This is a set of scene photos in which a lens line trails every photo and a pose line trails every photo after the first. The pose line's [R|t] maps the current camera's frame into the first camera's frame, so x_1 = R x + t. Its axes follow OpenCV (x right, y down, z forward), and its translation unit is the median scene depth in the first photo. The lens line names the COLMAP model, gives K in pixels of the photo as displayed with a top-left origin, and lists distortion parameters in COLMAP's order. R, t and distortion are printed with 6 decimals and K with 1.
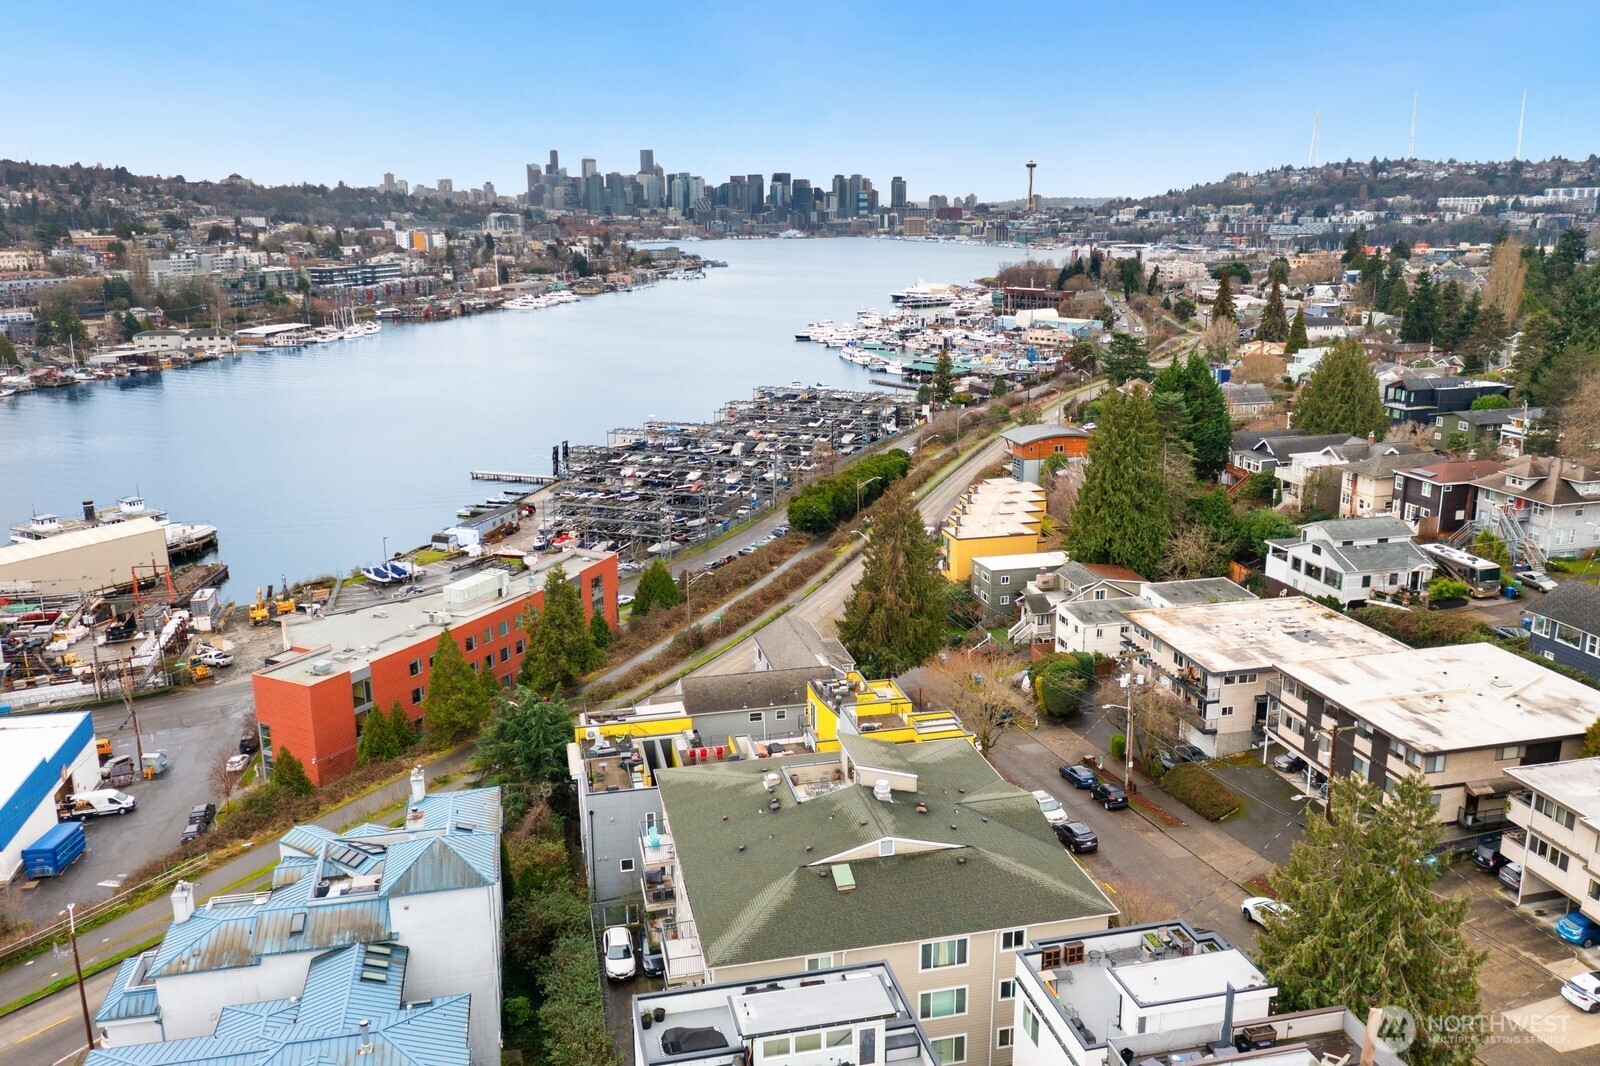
lens RADIAL K [[1244.6, 0, 800.0], [0, 1244.6, 533.0], [0, 0, 1]] dist [-0.016394, -0.003343]
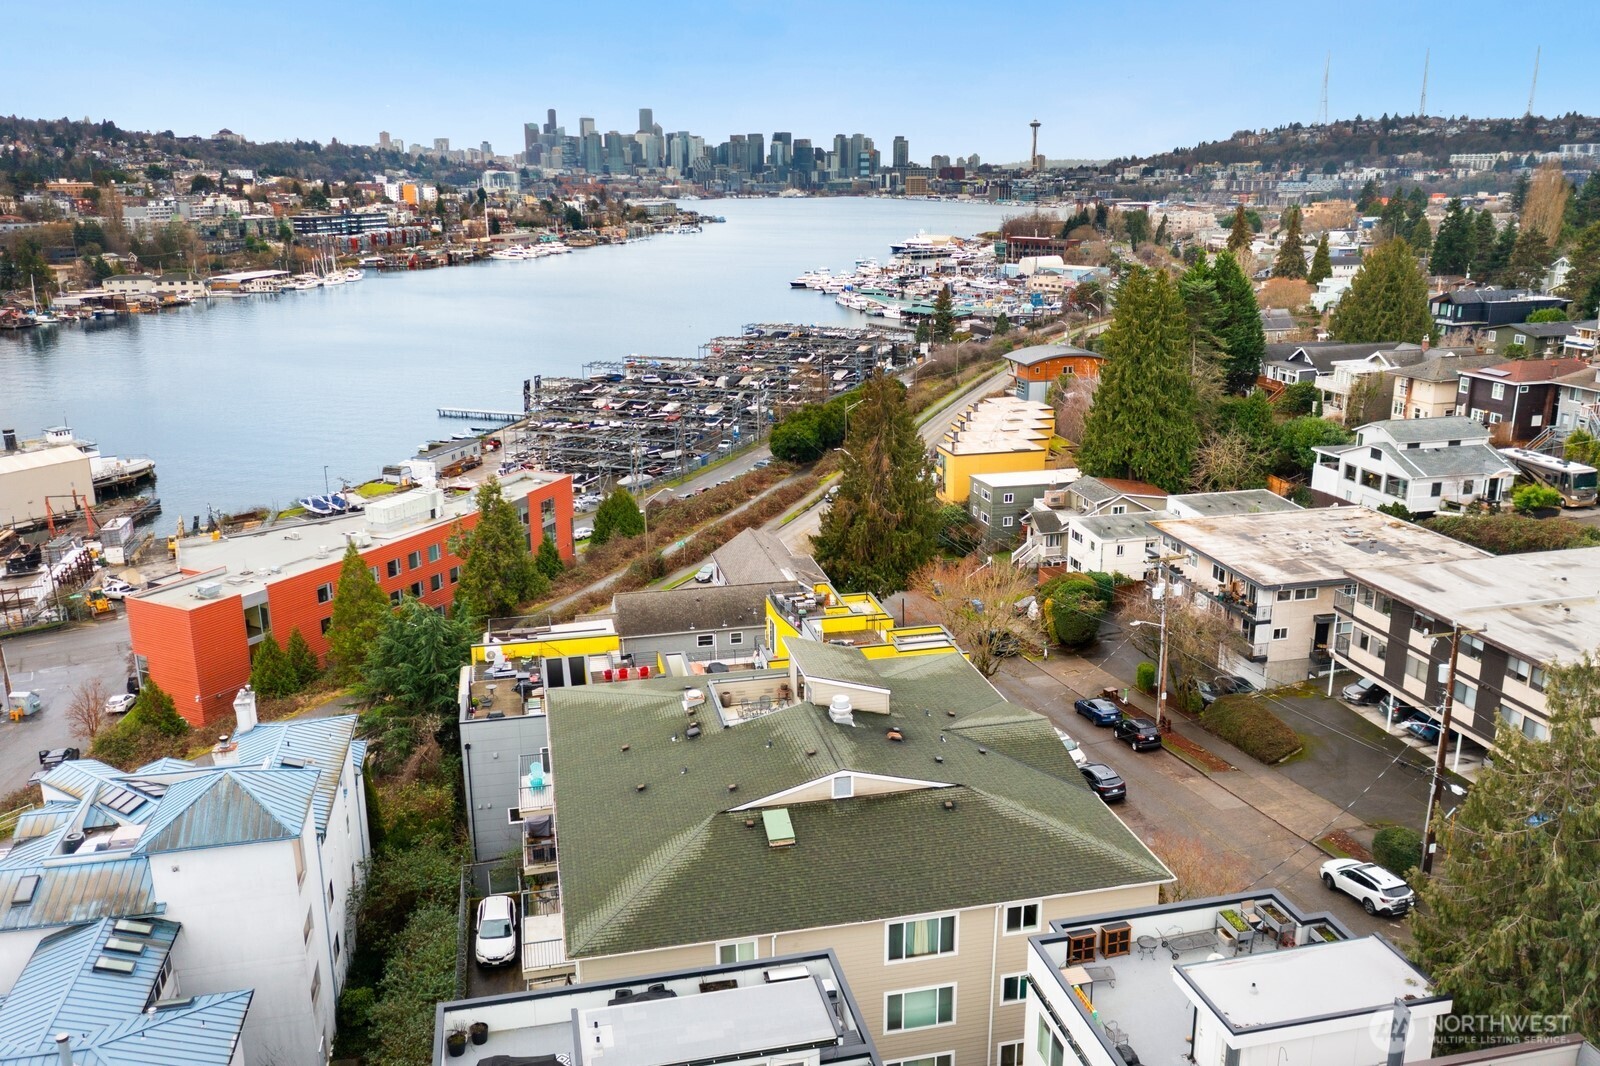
lens RADIAL K [[1244.6, 0, 800.0], [0, 1244.6, 533.0], [0, 0, 1]] dist [-0.016394, -0.003343]
pose [[0.999997, 0.002133, -0.000783, 0.017310], [-0.002111, 0.999629, 0.027156, 0.034184], [0.000841, -0.027155, 0.999631, 0.113131]]
